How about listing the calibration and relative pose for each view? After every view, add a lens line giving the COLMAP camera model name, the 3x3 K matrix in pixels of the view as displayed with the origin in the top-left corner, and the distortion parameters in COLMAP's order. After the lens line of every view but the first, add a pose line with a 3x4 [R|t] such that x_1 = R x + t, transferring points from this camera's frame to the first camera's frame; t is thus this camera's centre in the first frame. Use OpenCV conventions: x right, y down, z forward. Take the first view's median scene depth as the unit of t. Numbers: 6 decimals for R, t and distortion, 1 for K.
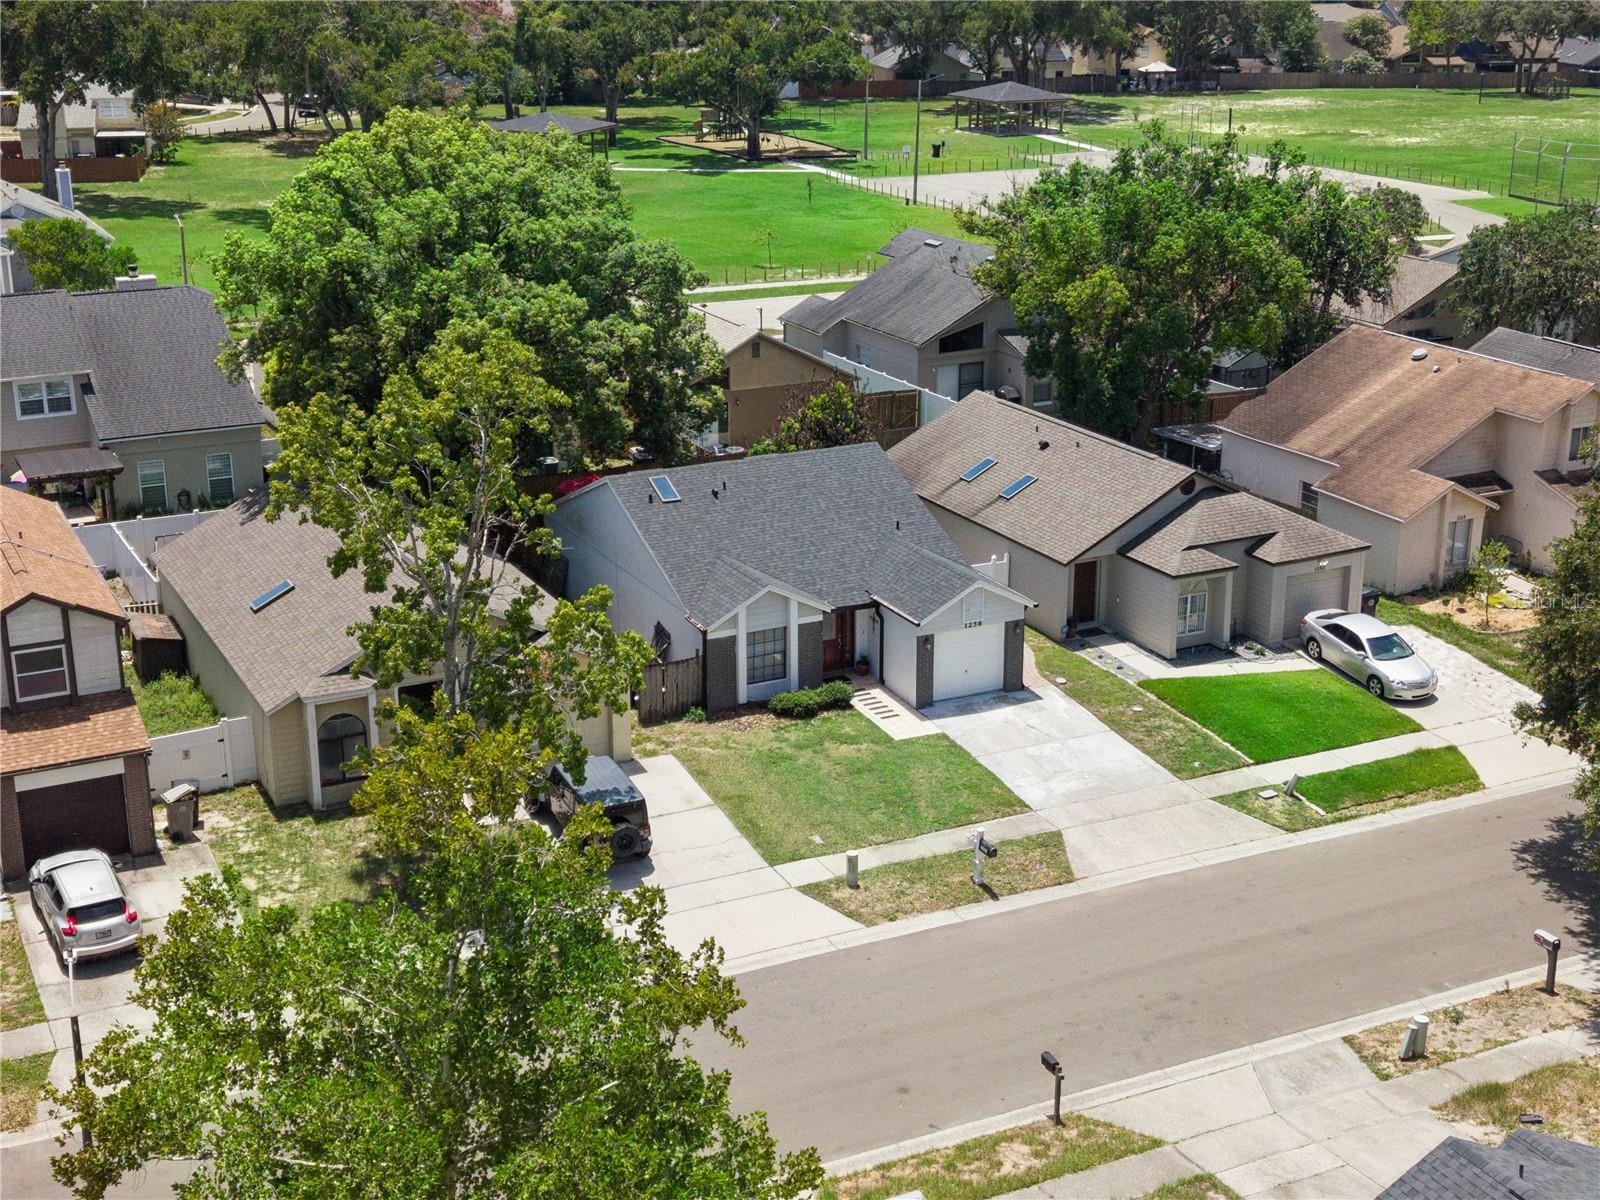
lens RADIAL K [[2115.0, 0, 789.3], [0, 2115.0, 625.2], [0, 0, 1]] dist [0.160263, -0.489014]
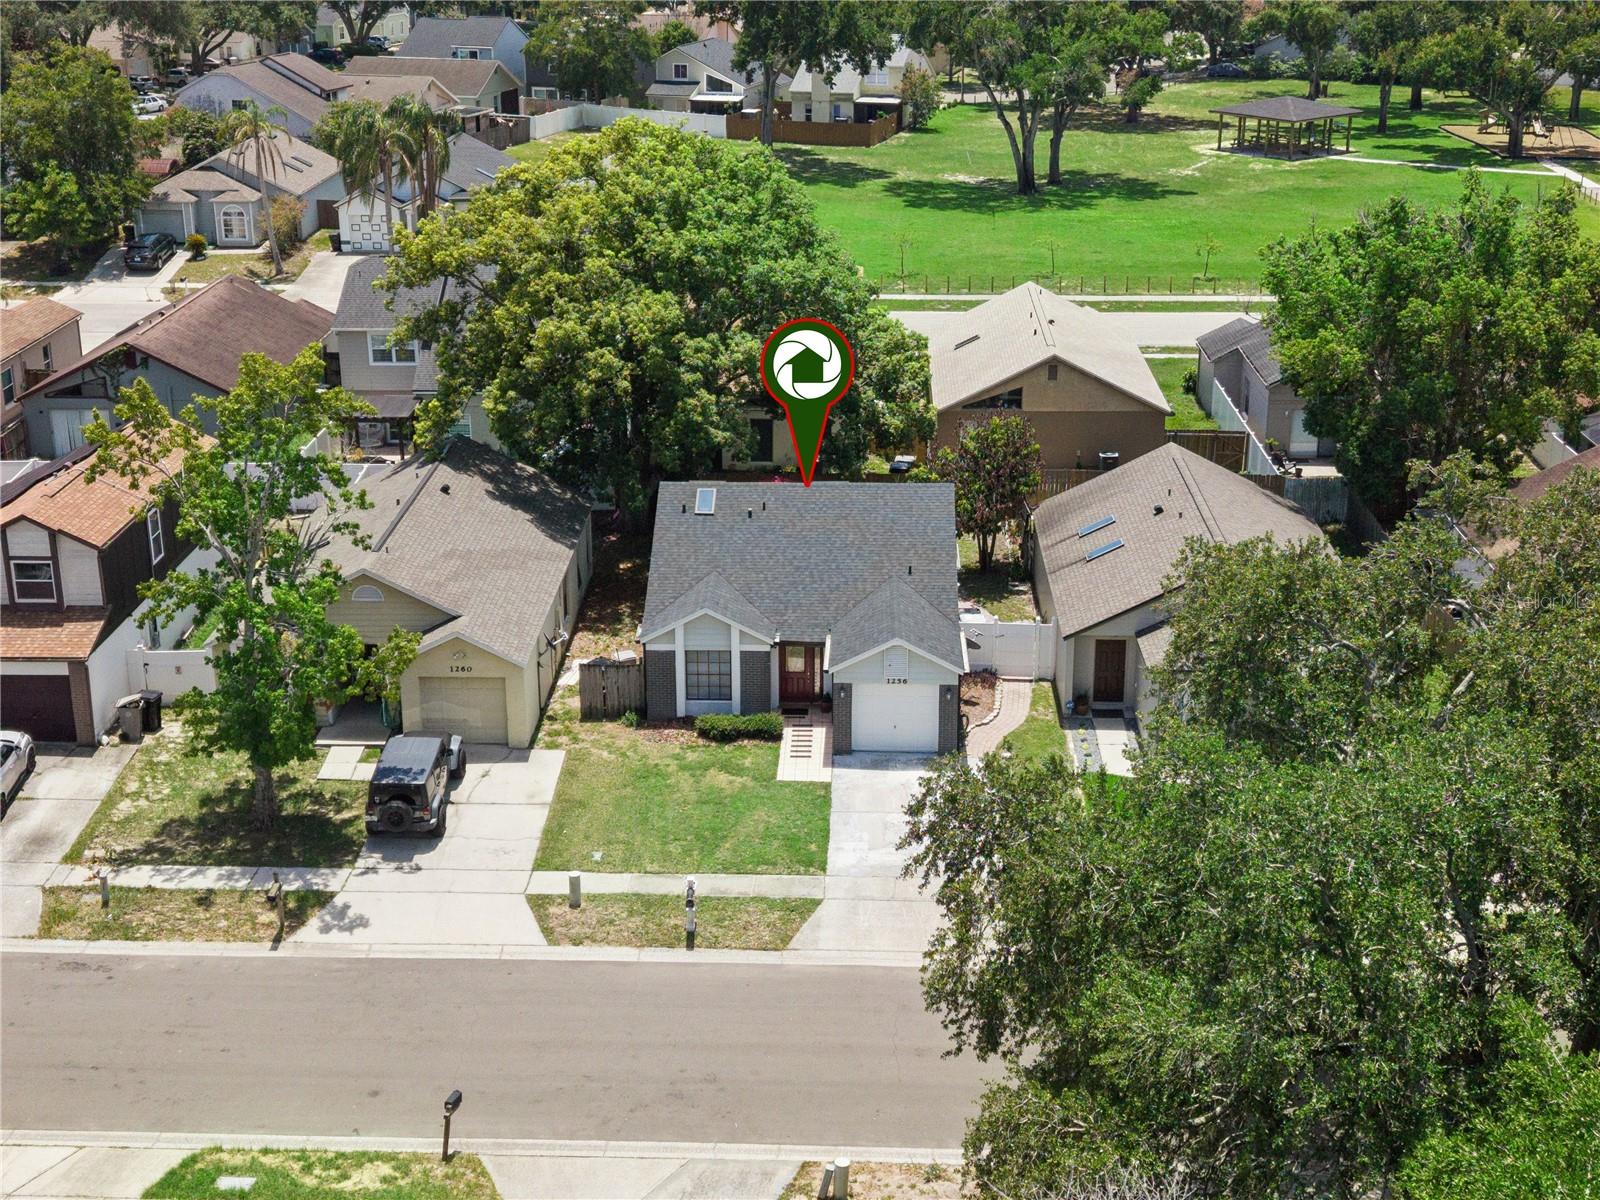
lens RADIAL K [[2115.0, 0, 789.3], [0, 2115.0, 625.2], [0, 0, 1]] dist [0.160263, -0.489014]
pose [[0.877887, 0.165175, -0.449479, 0.462107], [-0.154916, 0.986116, 0.059809, -0.074074], [0.453117, 0.017126, 0.891286, 0.094757]]
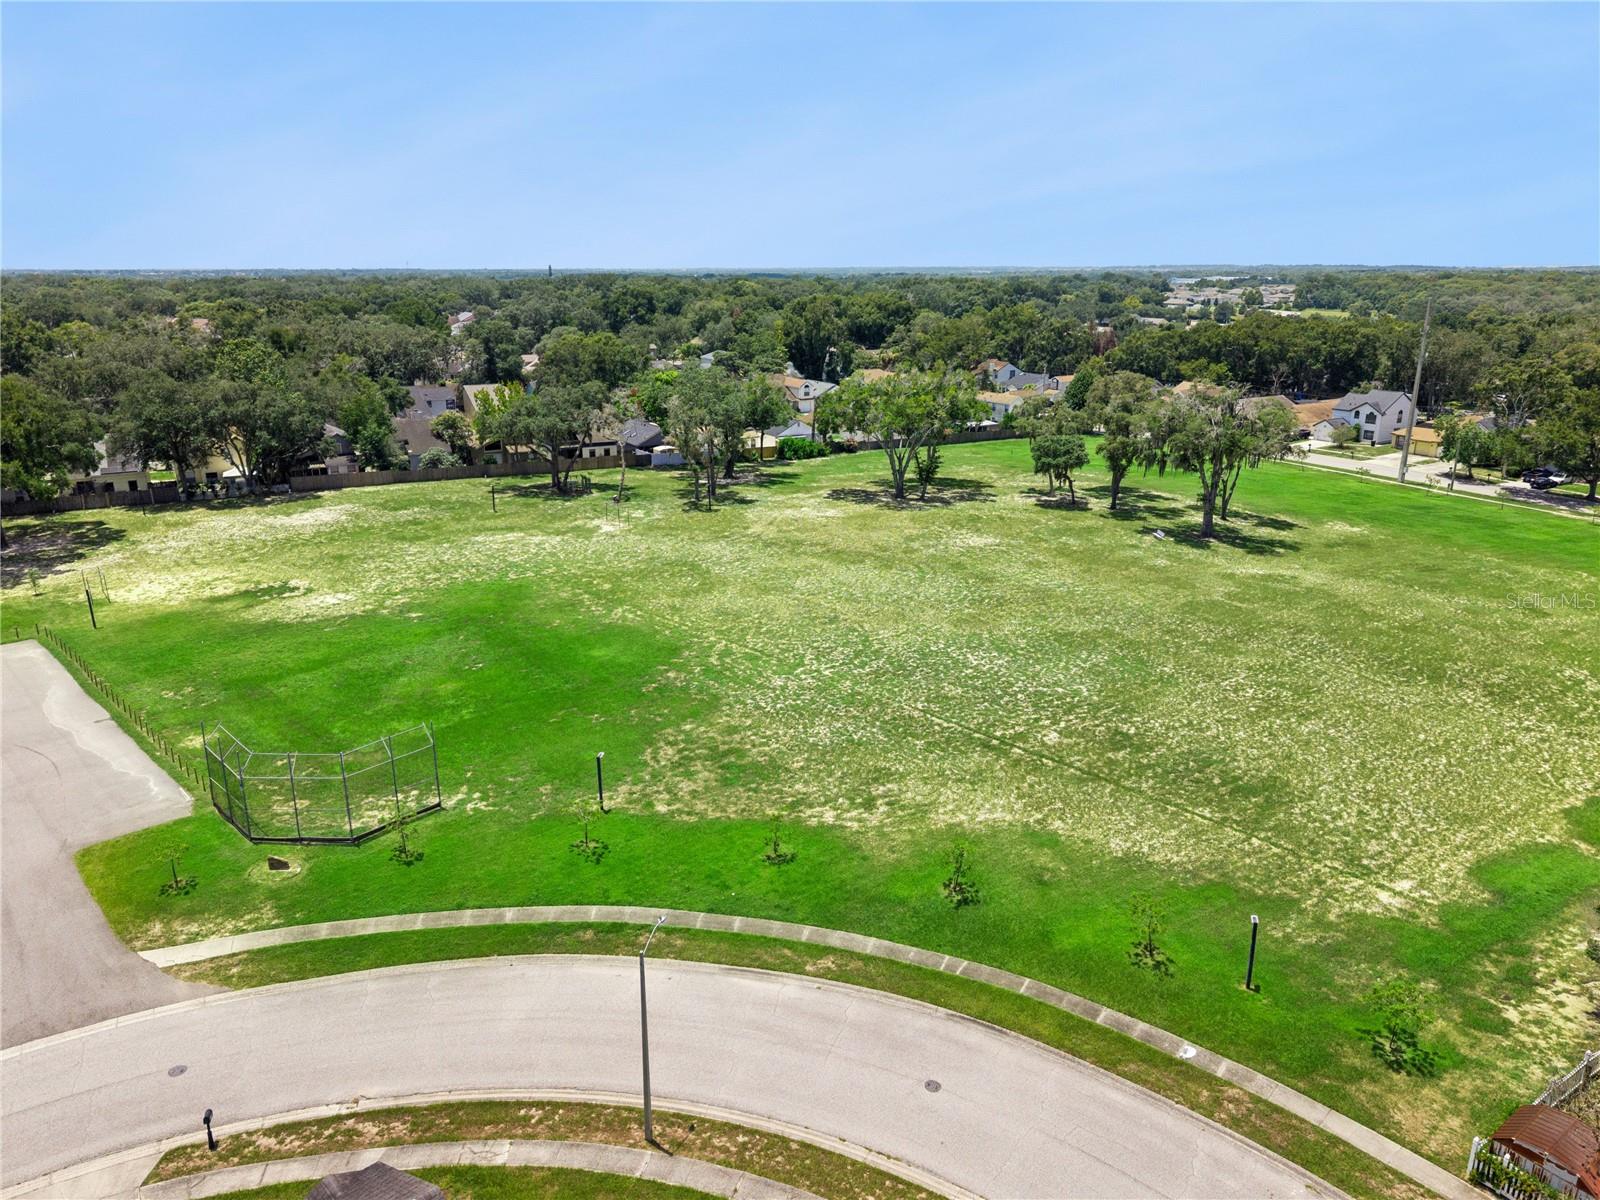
lens RADIAL K [[1076.5, 0, 796.2], [0, 1076.5, 594.4], [0, 0, 1]] dist [0.041363, -0.059532]
pose [[0.947629, -0.089309, 0.306633, 1.047988], [0.100235, 0.994762, -0.020038, -0.617390], [-0.303238, 0.049723, 0.951617, 1.504972]]
